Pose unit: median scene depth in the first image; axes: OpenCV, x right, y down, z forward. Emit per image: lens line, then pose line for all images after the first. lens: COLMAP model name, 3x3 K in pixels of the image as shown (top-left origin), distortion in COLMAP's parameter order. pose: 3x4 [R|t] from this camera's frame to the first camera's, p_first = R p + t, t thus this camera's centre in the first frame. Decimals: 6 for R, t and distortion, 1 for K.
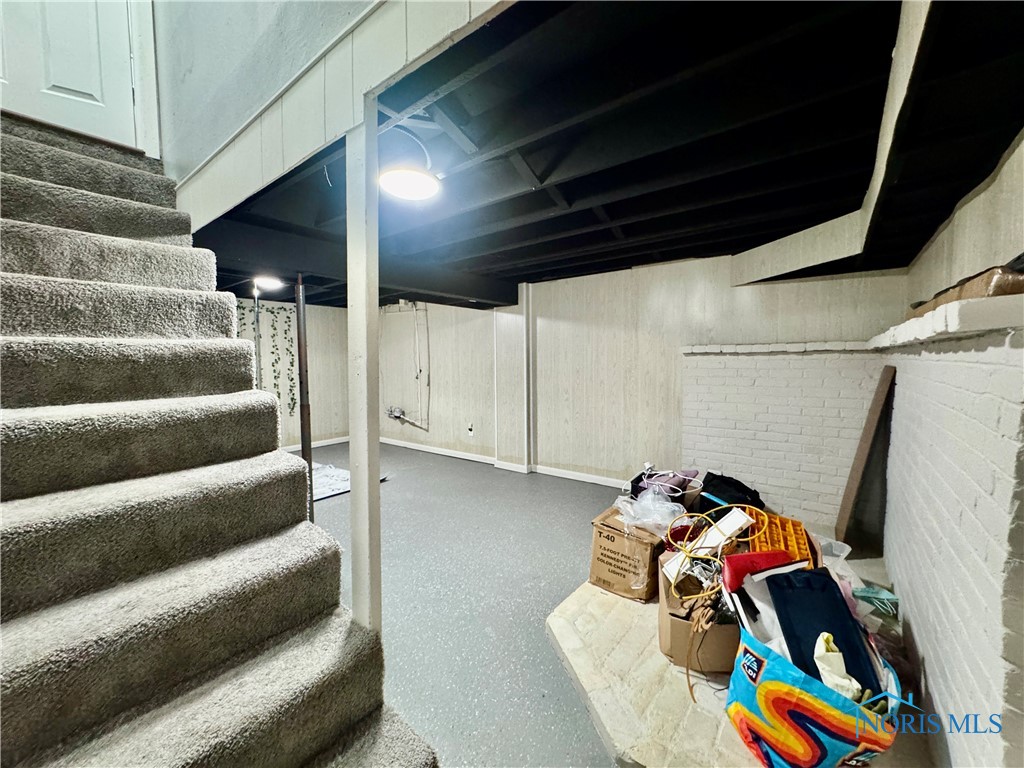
lens RADIAL K [[409.7, 0, 511.2], [0, 409.7, 380.9], [0, 0, 1]] dist [-0.000952, -0.000120]
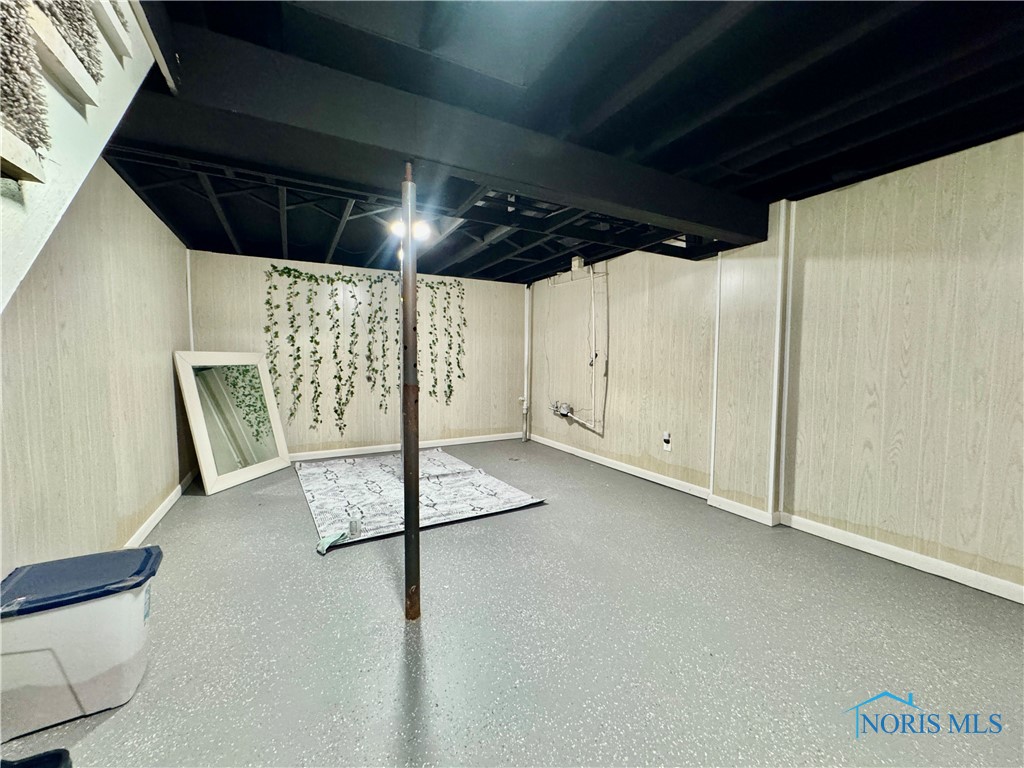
lens RADIAL K [[409.7, 0, 510.5], [0, 409.7, 383.4], [0, 0, 1]] dist [-0.000952, -0.000120]
pose [[0.917124, 0.039216, -0.396669, -0.069887], [-0.036128, 0.999231, 0.015257, 0.021719], [0.396962, 0.000338, 0.917835, 0.265312]]
